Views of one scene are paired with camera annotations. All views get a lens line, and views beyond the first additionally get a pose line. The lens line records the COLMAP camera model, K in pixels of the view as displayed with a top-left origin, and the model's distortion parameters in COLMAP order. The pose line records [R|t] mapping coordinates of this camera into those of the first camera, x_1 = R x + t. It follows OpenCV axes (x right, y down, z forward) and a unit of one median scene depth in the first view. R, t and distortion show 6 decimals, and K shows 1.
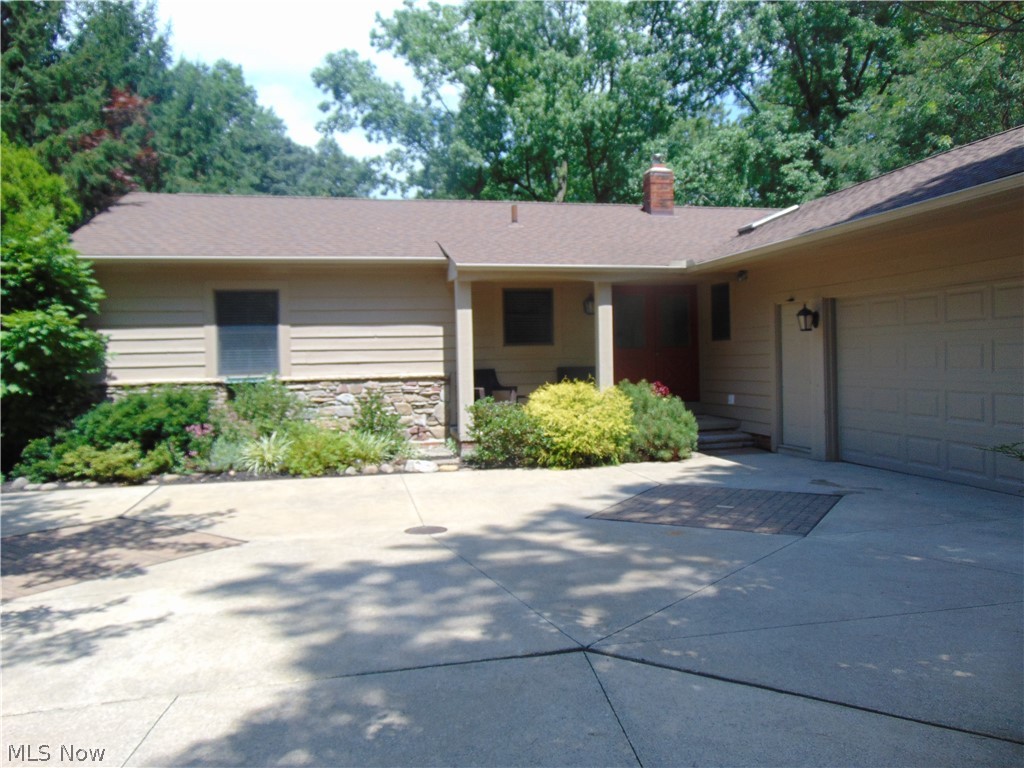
lens RADIAL K [[763.7, 0, 510.8], [0, 763.7, 384.9], [0, 0, 1]] dist [-0.002126, 0.021060]
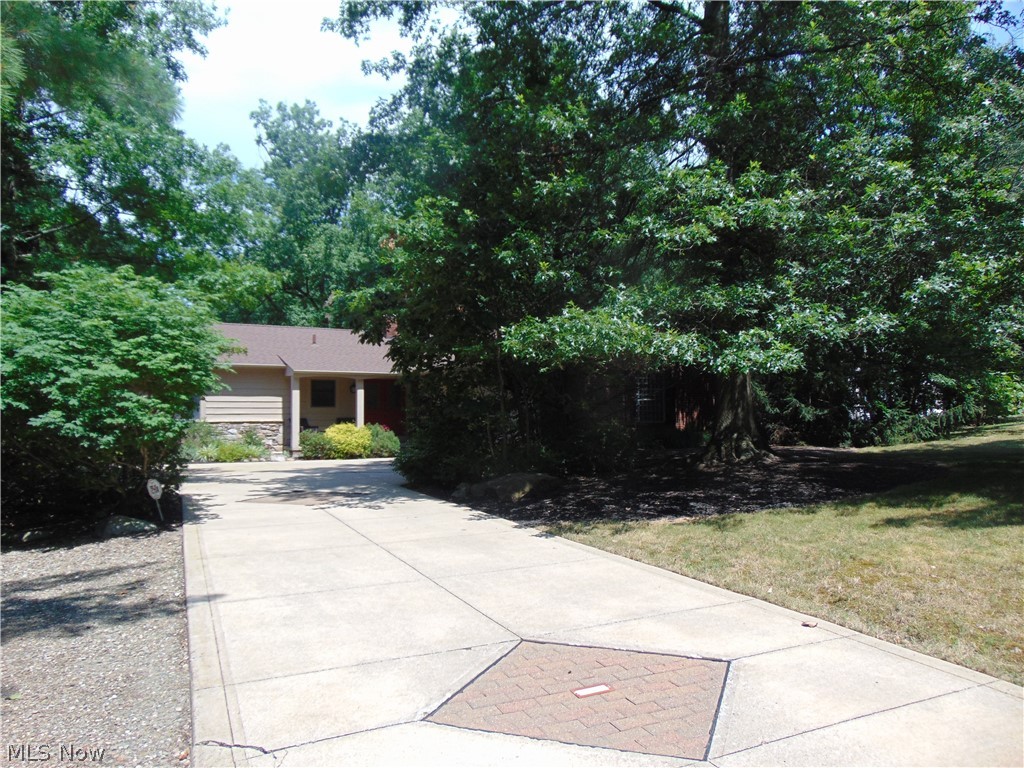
lens RADIAL K [[763.7, 0, 505.3], [0, 763.7, 388.5], [0, 0, 1]] dist [-0.002126, 0.021060]
pose [[0.952269, 0.023212, 0.304376, -0.151740], [-0.000439, 0.997208, -0.074674, 0.058217], [-0.305260, 0.070976, 0.949620, -1.238222]]
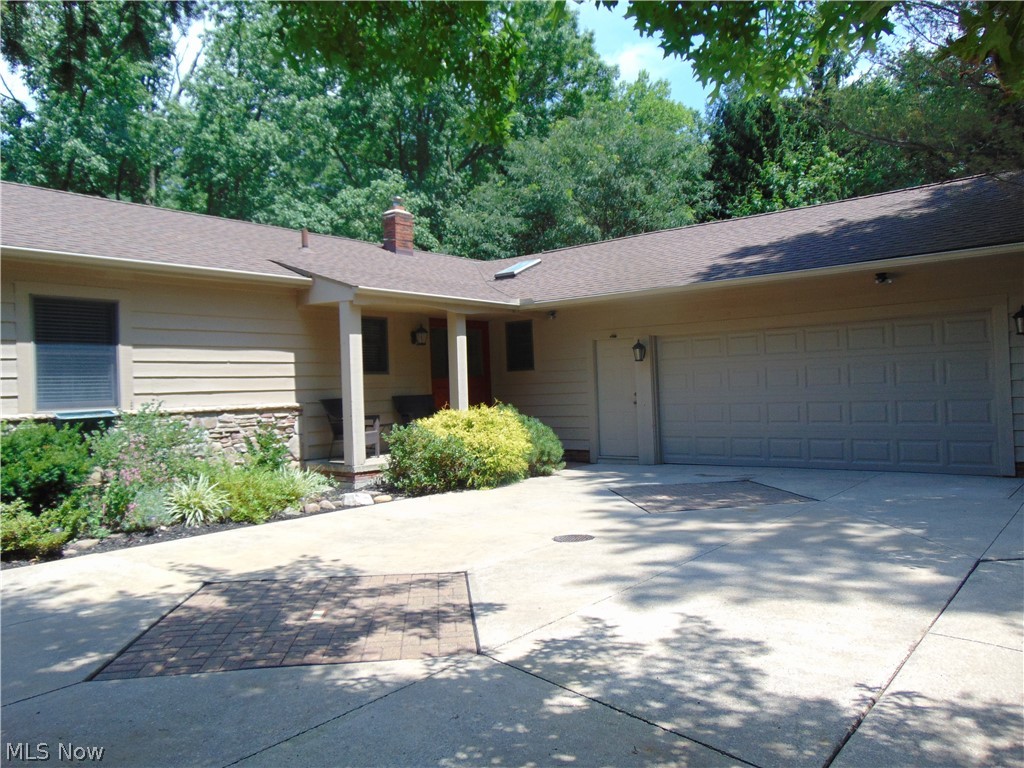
lens RADIAL K [[763.7, 0, 517.3], [0, 763.7, 378.9], [0, 0, 1]] dist [-0.002126, 0.021060]
pose [[0.782510, 0.002930, 0.622631, -0.481791], [0.037952, 0.997905, -0.052394, 0.014277], [-0.621480, 0.064629, 0.780760, 0.127801]]
